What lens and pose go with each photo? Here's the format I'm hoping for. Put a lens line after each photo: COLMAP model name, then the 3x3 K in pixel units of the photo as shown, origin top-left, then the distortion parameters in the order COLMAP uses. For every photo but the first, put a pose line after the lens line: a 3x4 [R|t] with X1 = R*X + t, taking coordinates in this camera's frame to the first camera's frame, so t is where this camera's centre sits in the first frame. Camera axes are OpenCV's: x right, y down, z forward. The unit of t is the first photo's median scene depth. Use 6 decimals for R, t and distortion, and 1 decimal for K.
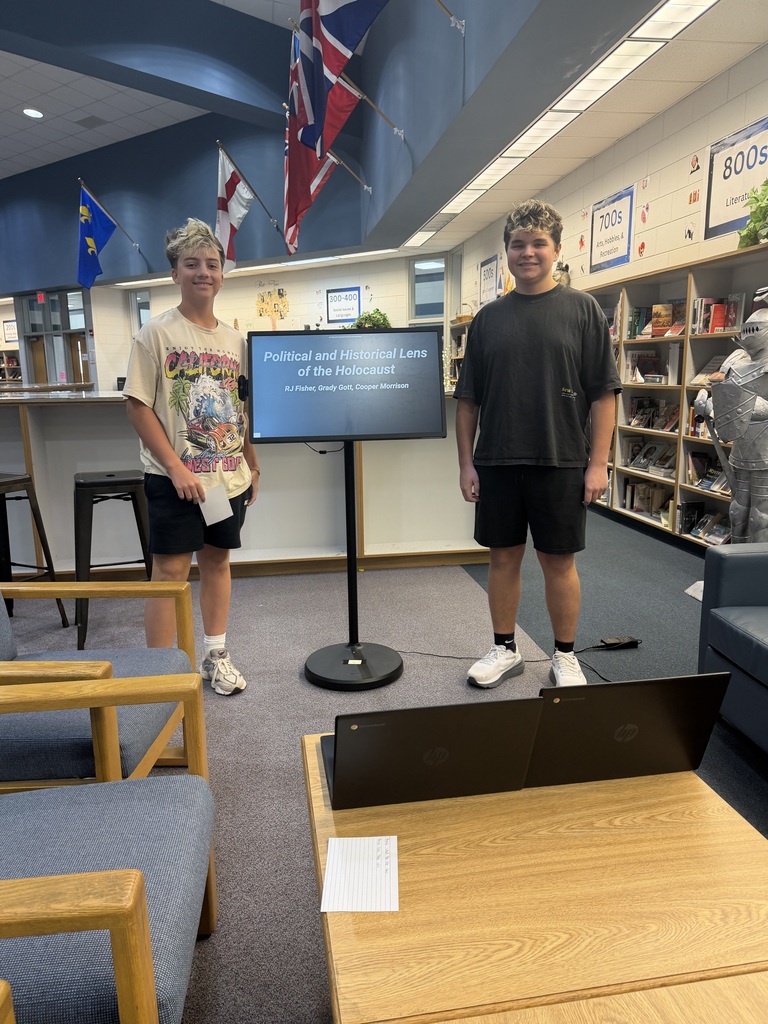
lens RADIAL K [[739.3, 0, 384.0], [0, 739.3, 512.0], [0, 0, 1]] dist [0.074660, 0.000655]
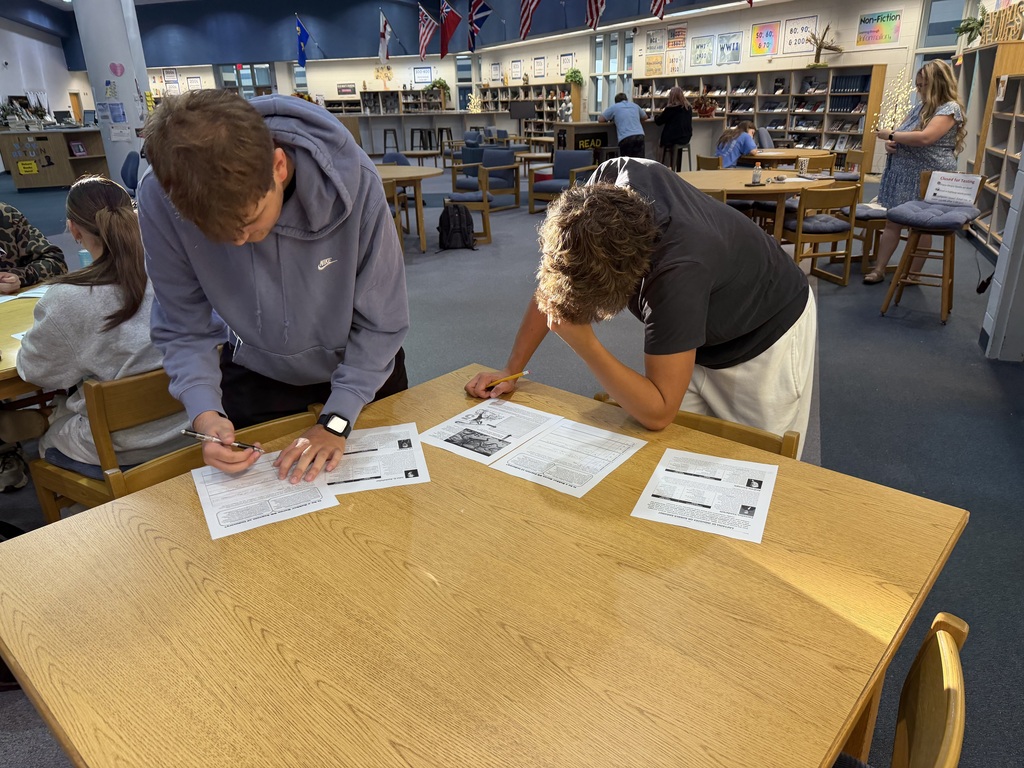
lens RADIAL K [[730.1, 0, 512.0], [0, 730.1, 384.0], [0, 0, 1]] dist [-0.002888, -0.000511]
pose [[0.963343, -0.096705, 0.250236, -0.511526], [0.051245, 0.981927, 0.182193, 0.289629], [-0.263332, -0.162691, 0.950888, -1.535835]]
